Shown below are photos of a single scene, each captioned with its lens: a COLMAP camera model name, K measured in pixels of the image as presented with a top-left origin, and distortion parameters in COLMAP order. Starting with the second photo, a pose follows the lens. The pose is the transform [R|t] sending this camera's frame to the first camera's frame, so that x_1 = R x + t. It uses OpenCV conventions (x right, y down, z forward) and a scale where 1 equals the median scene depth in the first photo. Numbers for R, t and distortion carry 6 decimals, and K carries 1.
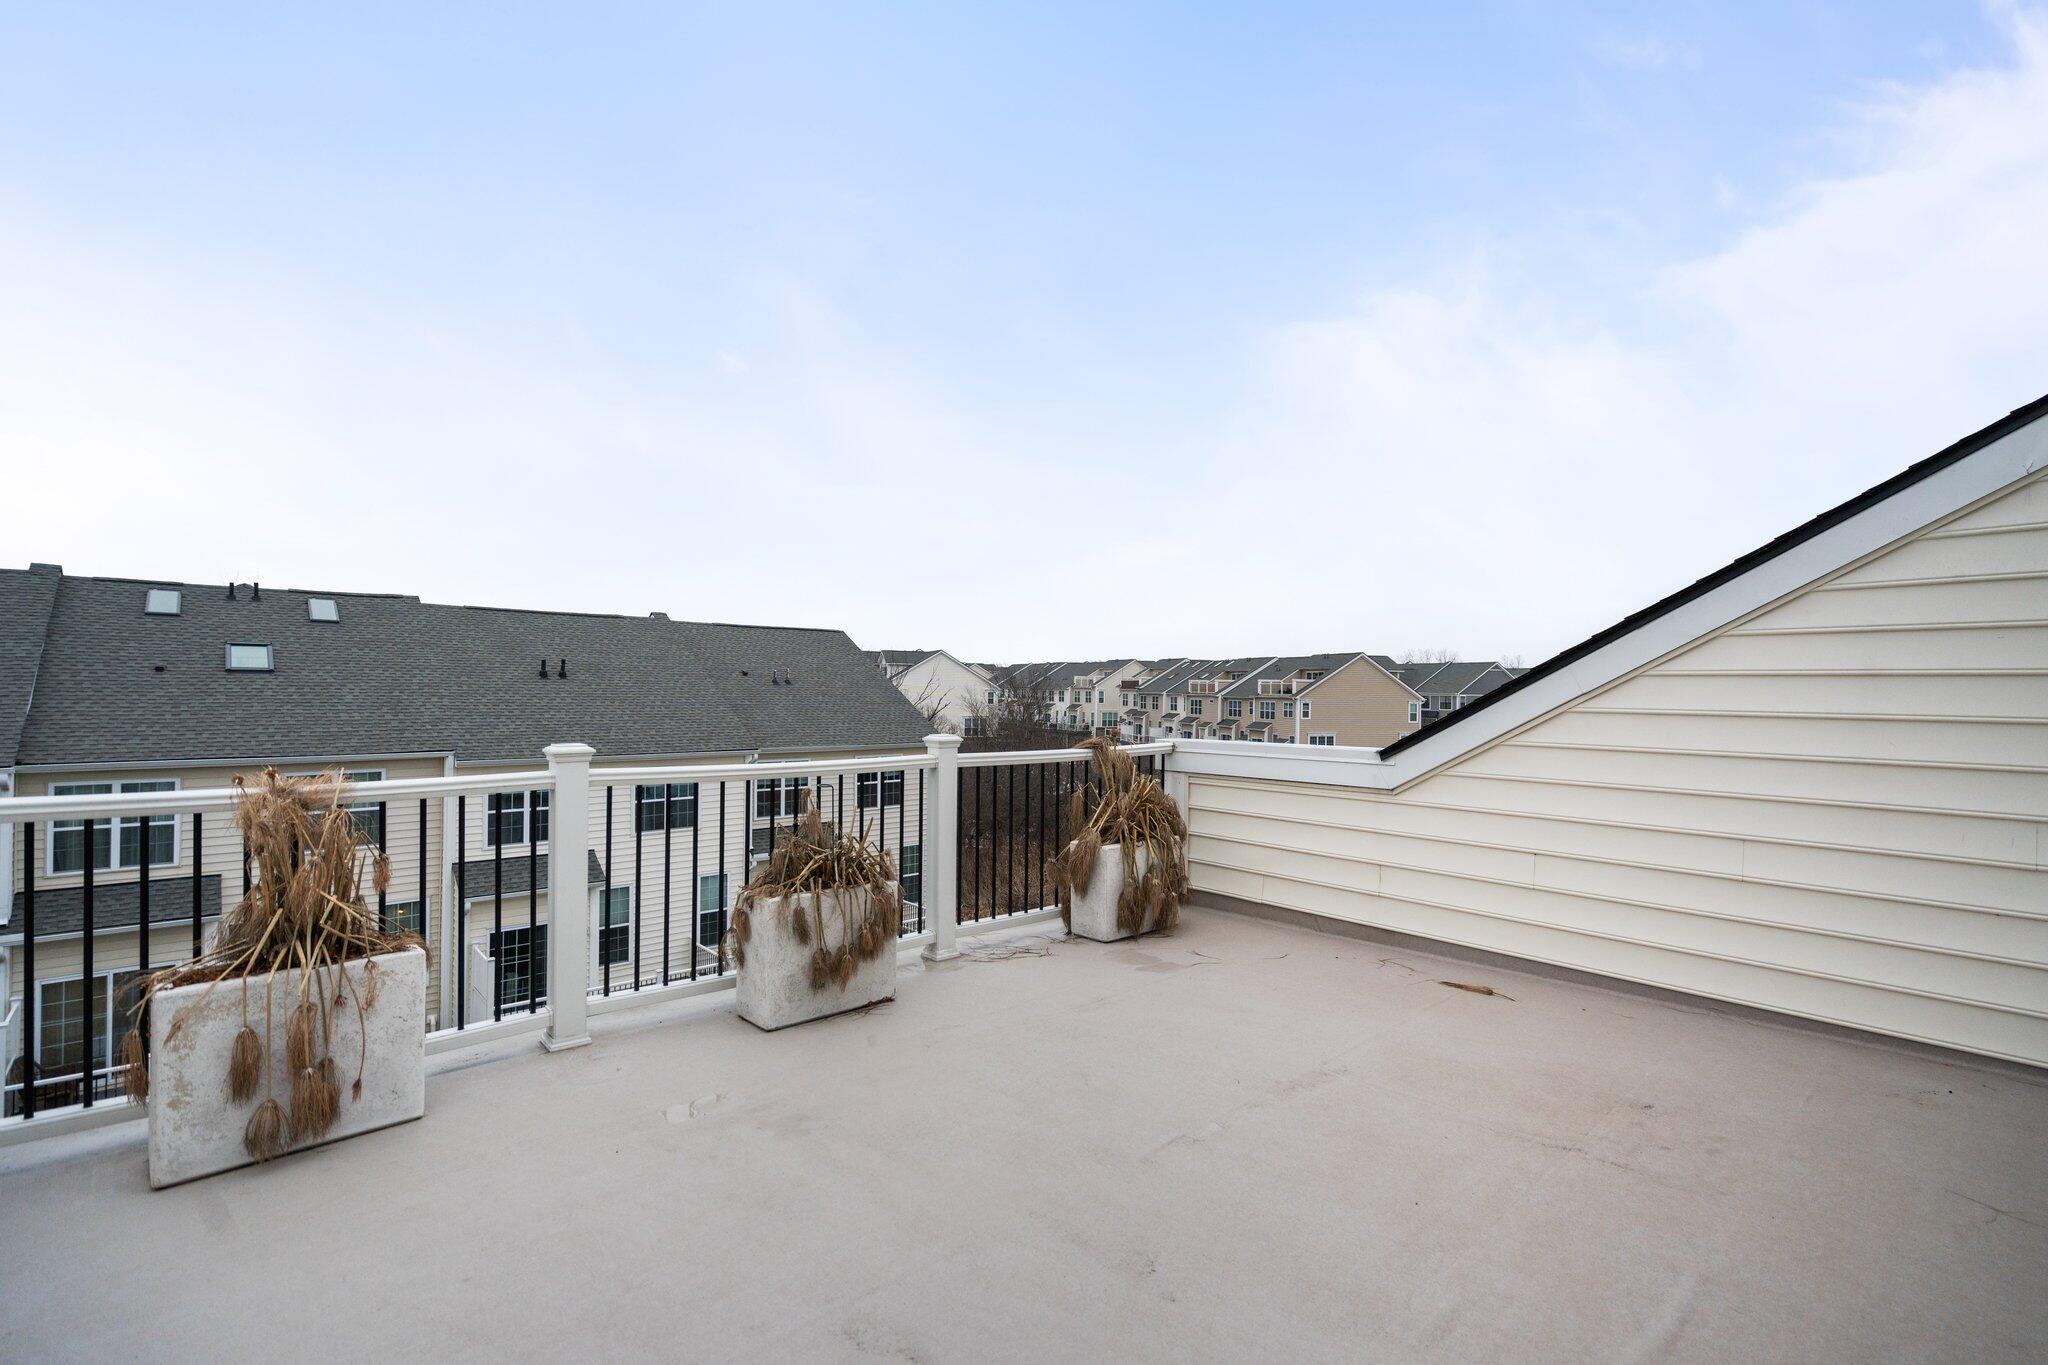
lens RADIAL K [[922.9, 0, 1021.1], [0, 922.9, 687.8], [0, 0, 1]] dist [-0.002936, 0.000560]
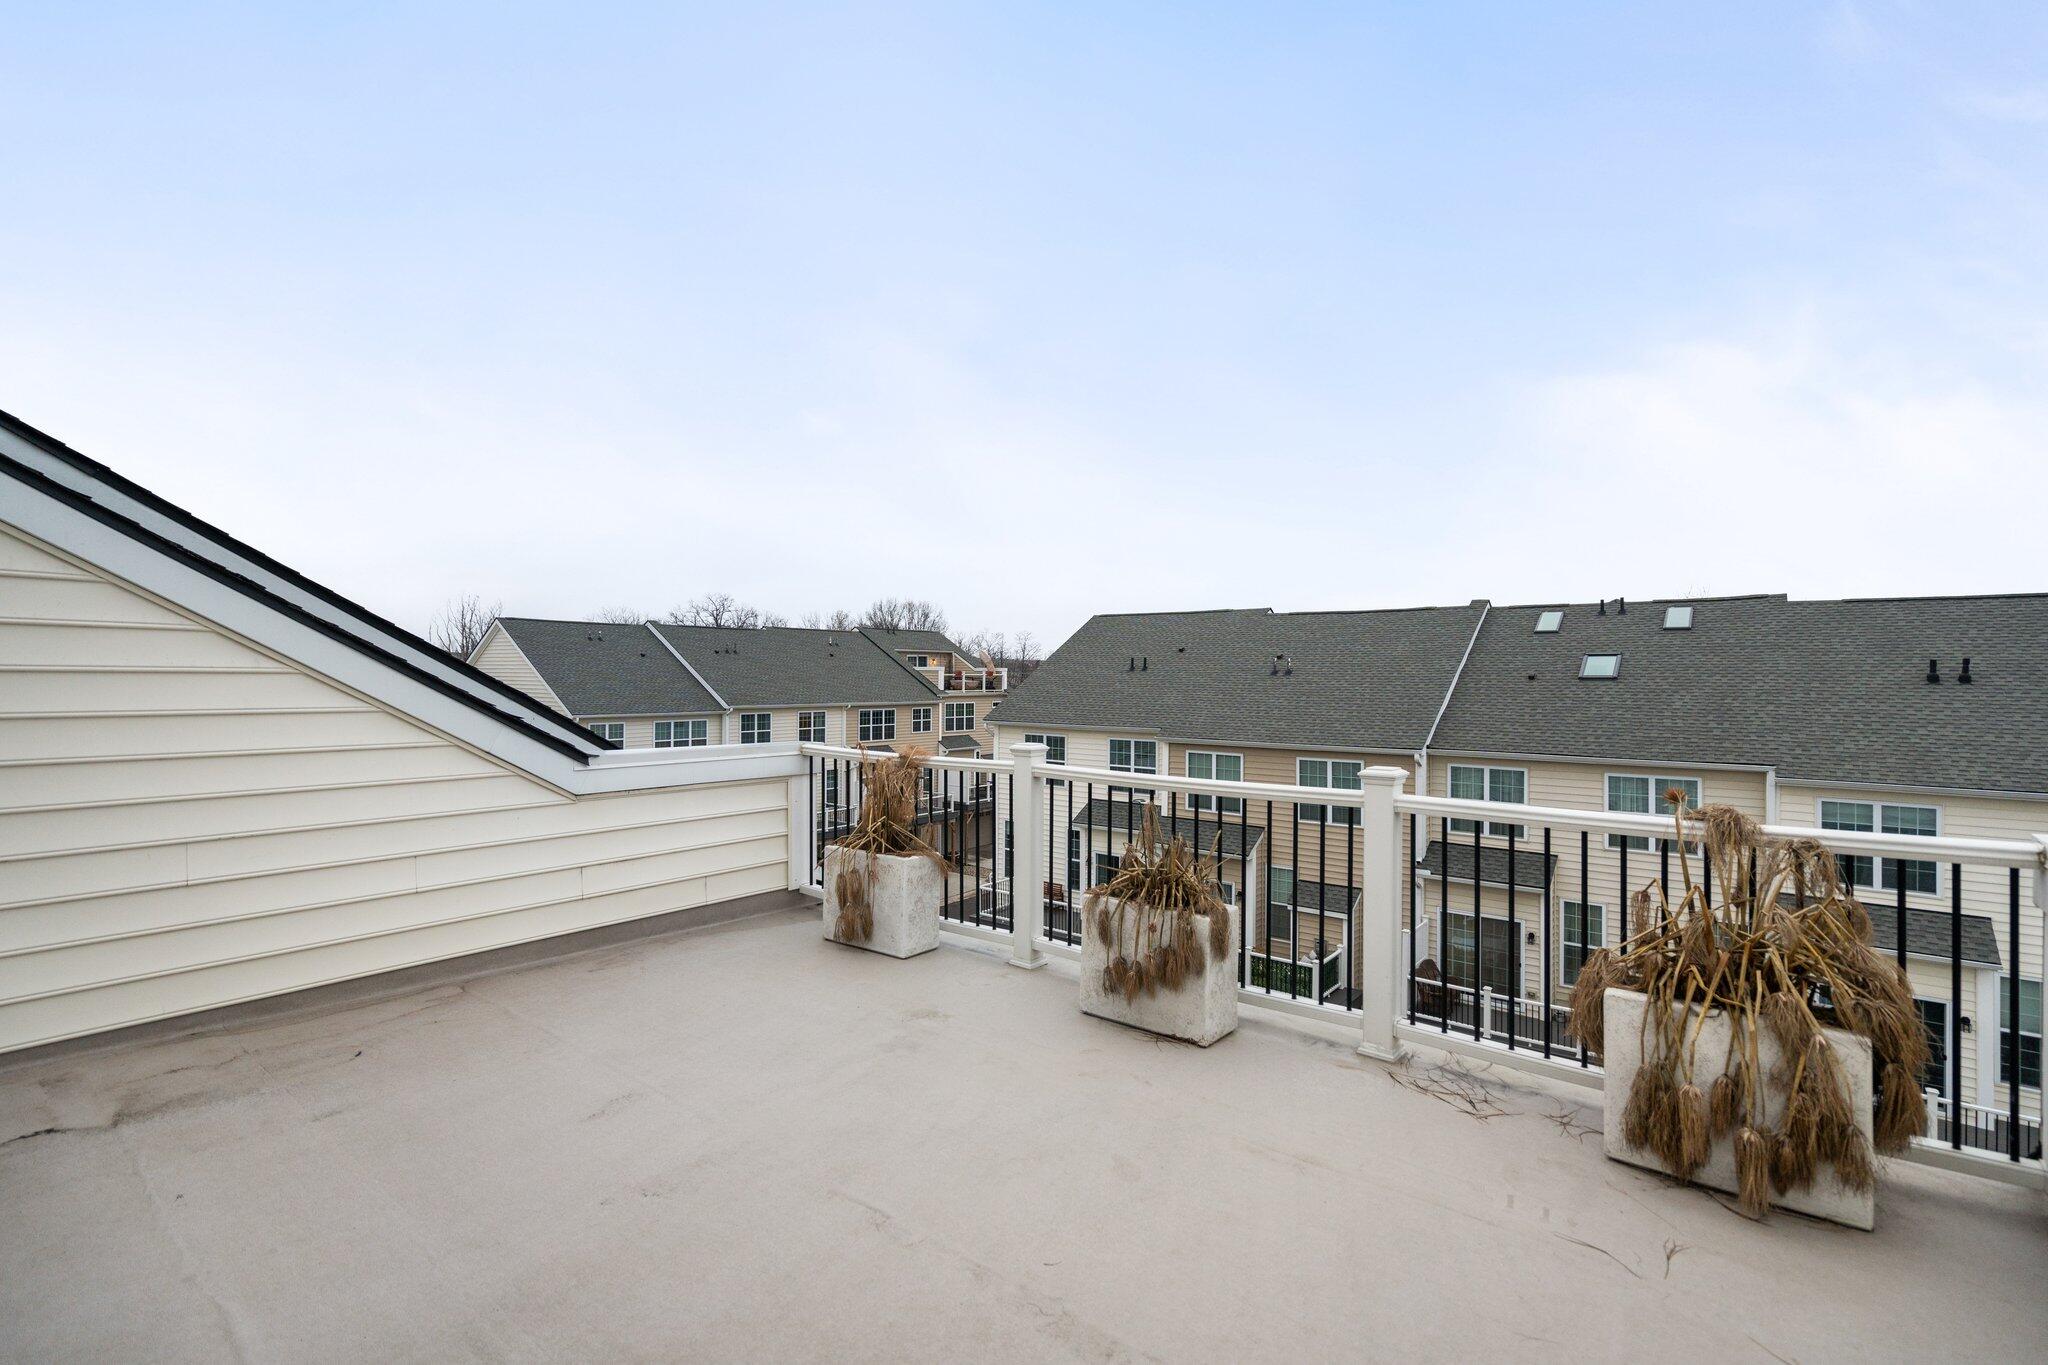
lens RADIAL K [[922.9, 0, 1020.0], [0, 922.9, 675.7], [0, 0, 1]] dist [-0.002936, 0.000560]
pose [[0.159360, -0.012746, -0.987138, 0.150447], [-0.004581, 0.999896, -0.013650, -0.003355], [0.987210, 0.006698, 0.159285, 0.136668]]
